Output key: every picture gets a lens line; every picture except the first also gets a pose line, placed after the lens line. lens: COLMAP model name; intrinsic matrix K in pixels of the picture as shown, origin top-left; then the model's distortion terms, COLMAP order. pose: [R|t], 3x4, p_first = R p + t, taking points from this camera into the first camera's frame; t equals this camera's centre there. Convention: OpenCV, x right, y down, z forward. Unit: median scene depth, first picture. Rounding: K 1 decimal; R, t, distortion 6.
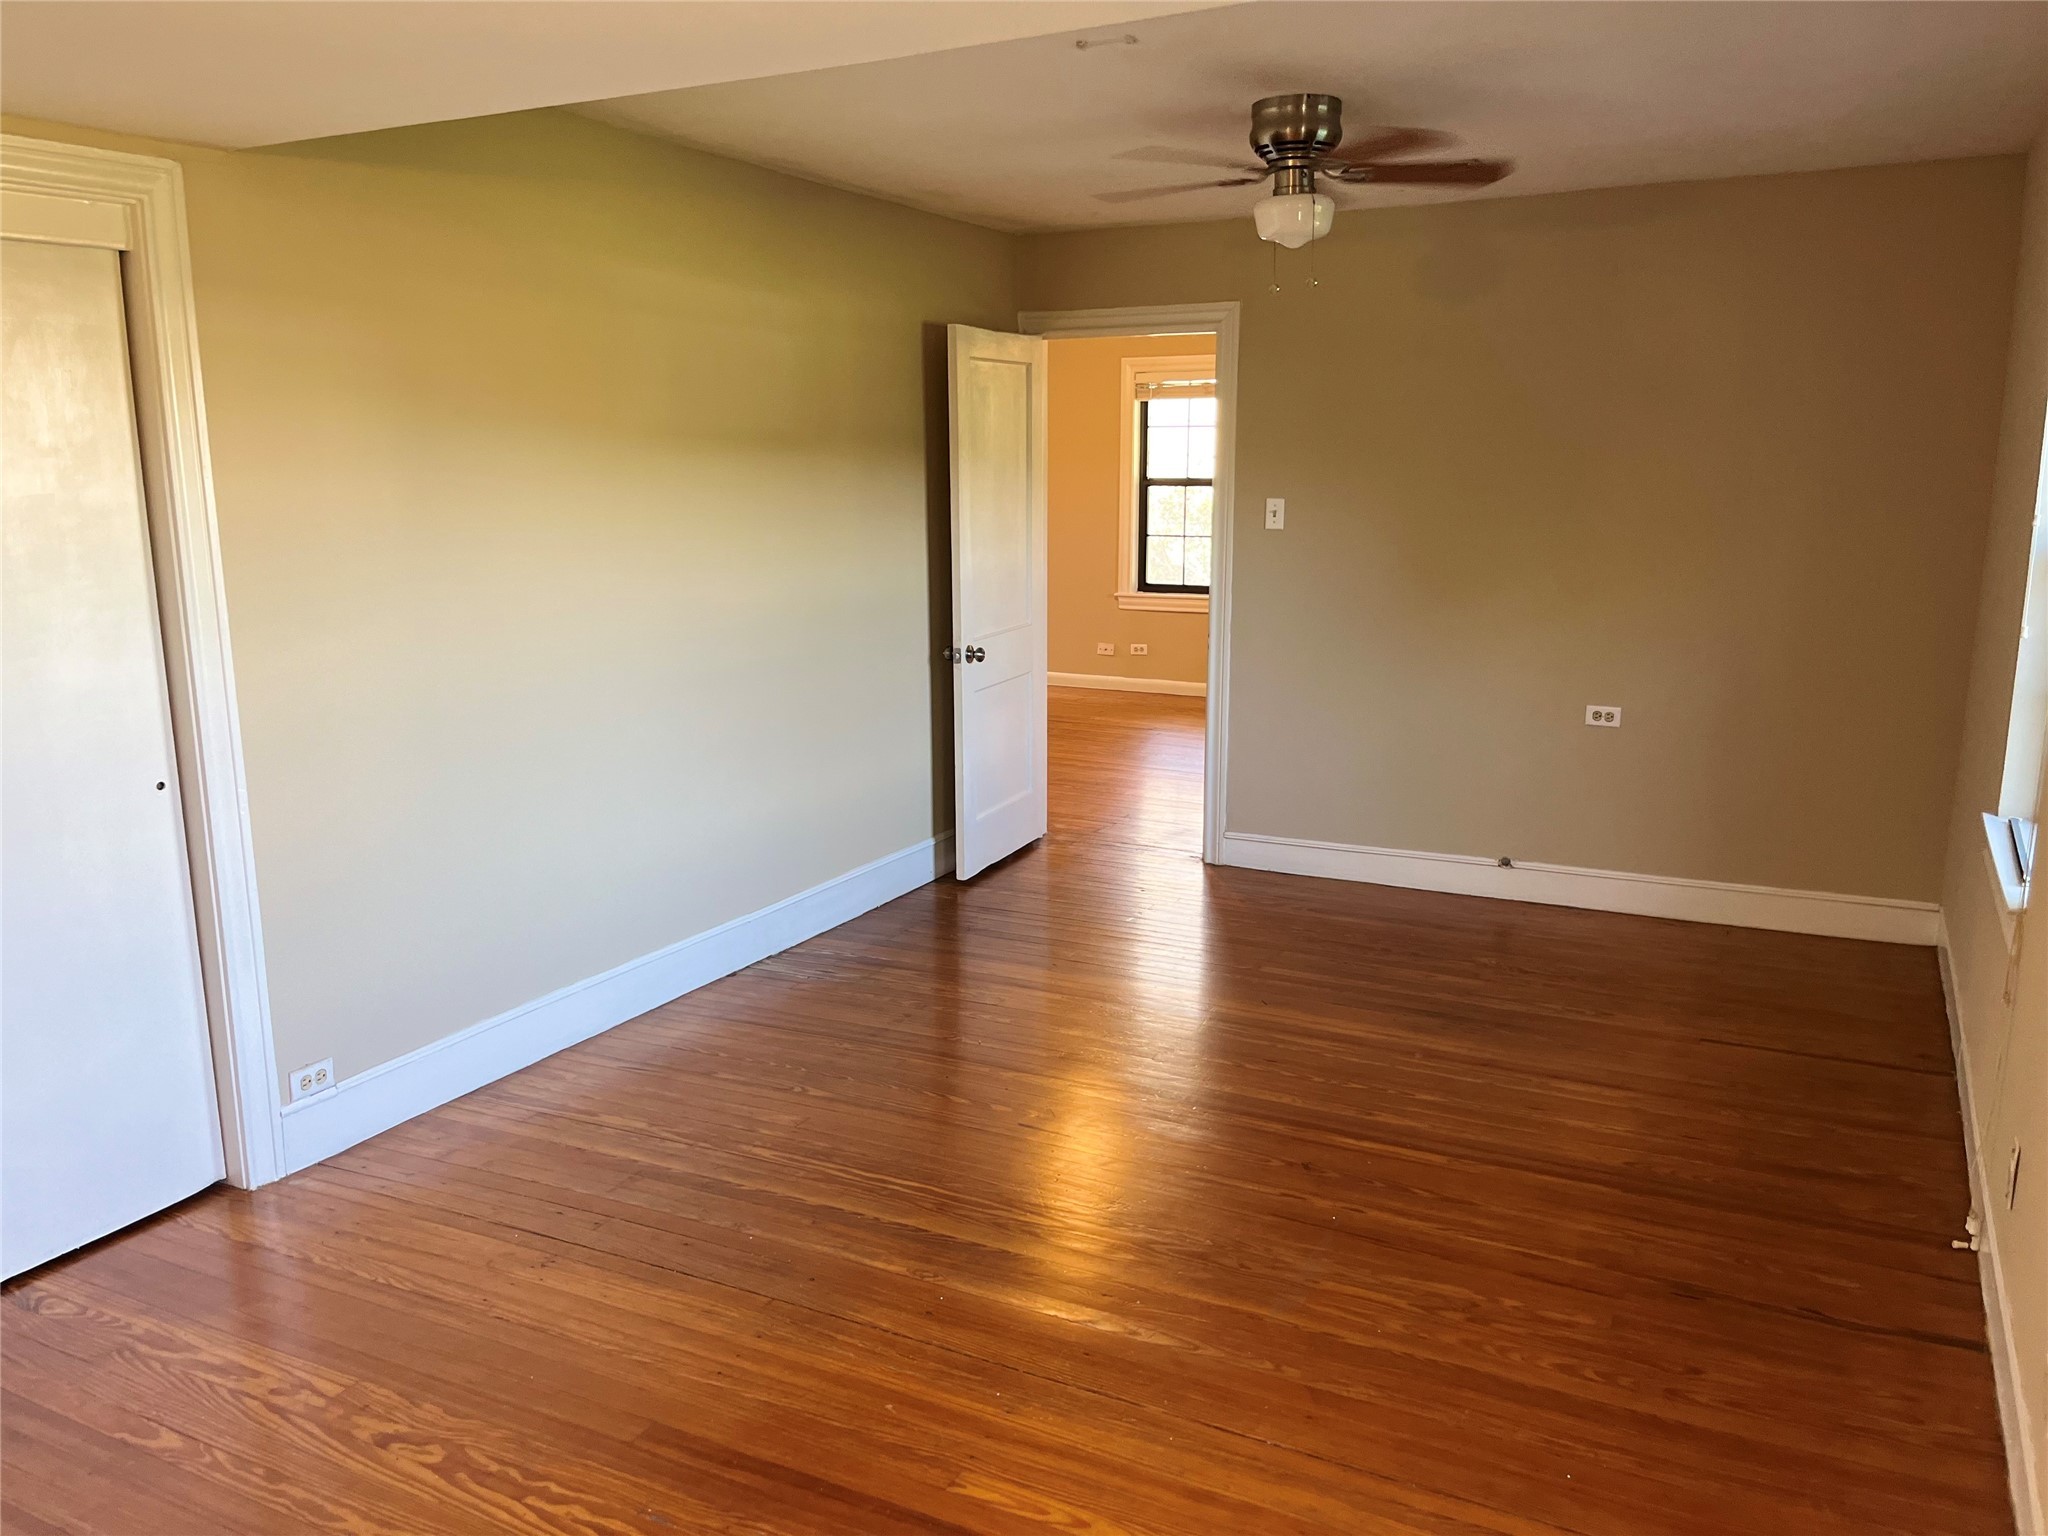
lens RADIAL K [[1560.3, 0, 1021.8], [0, 1560.3, 764.1], [0, 0, 1]] dist [0.063811, -0.050212]
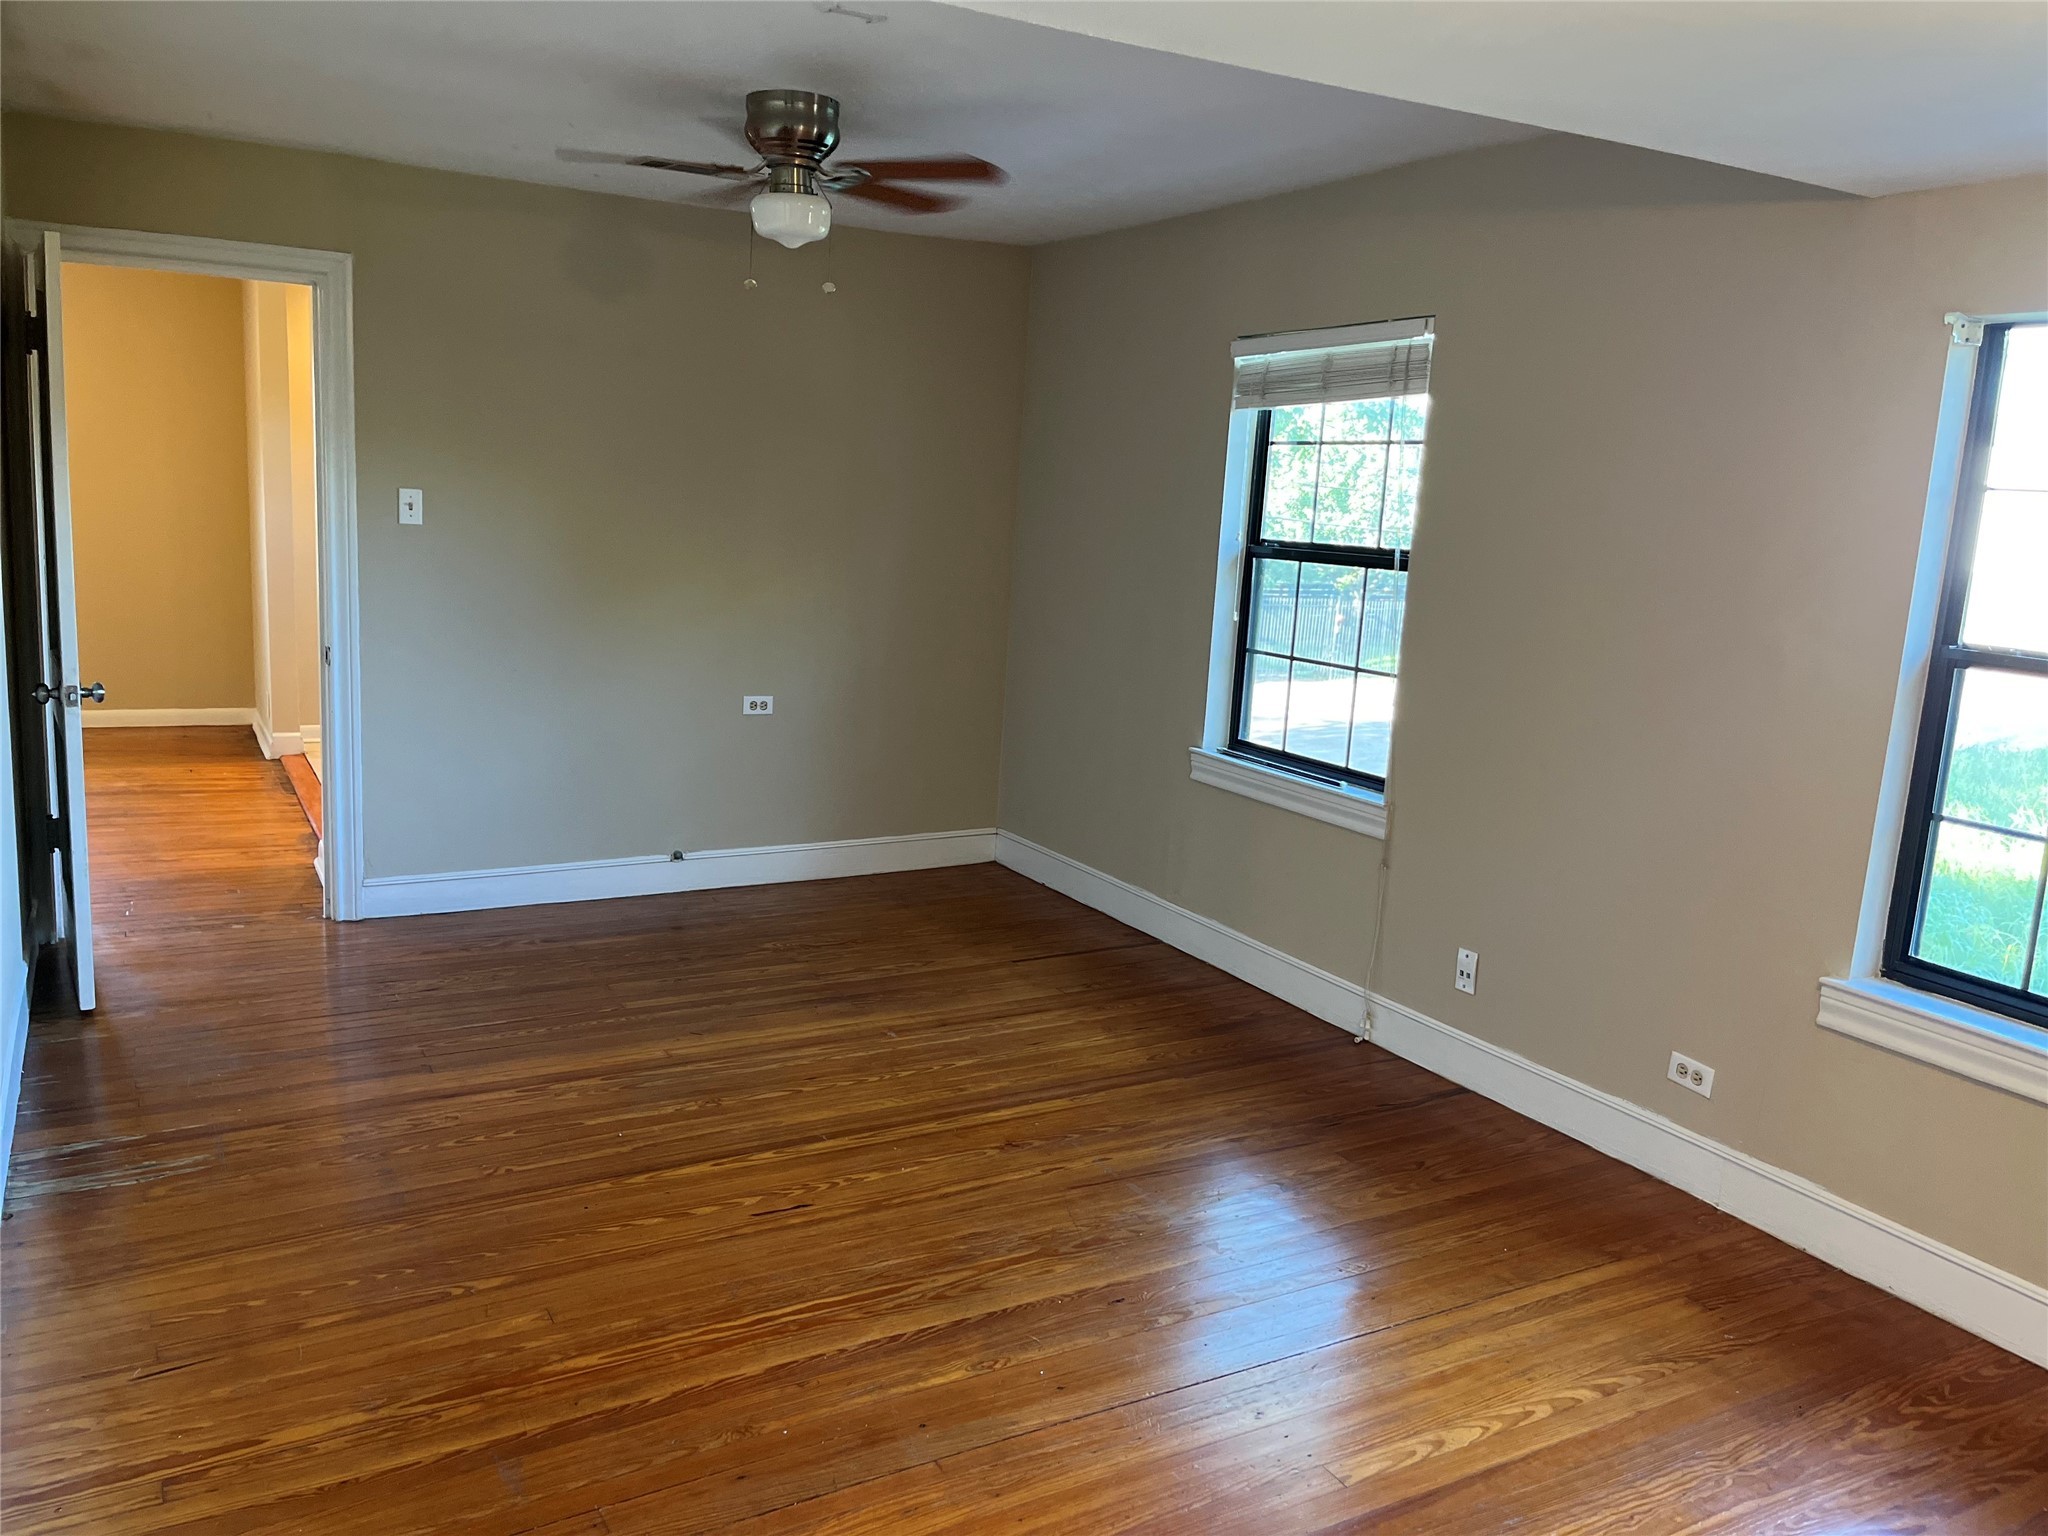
lens RADIAL K [[1560.3, 0, 1024.0], [0, 1560.3, 770.8], [0, 0, 1]] dist [0.063811, -0.050212]
pose [[0.550129, -0.120224, 0.826380, -0.582941], [0.106119, 0.991624, 0.073620, -0.062882], [-0.828309, 0.047194, 0.558280, 0.347752]]
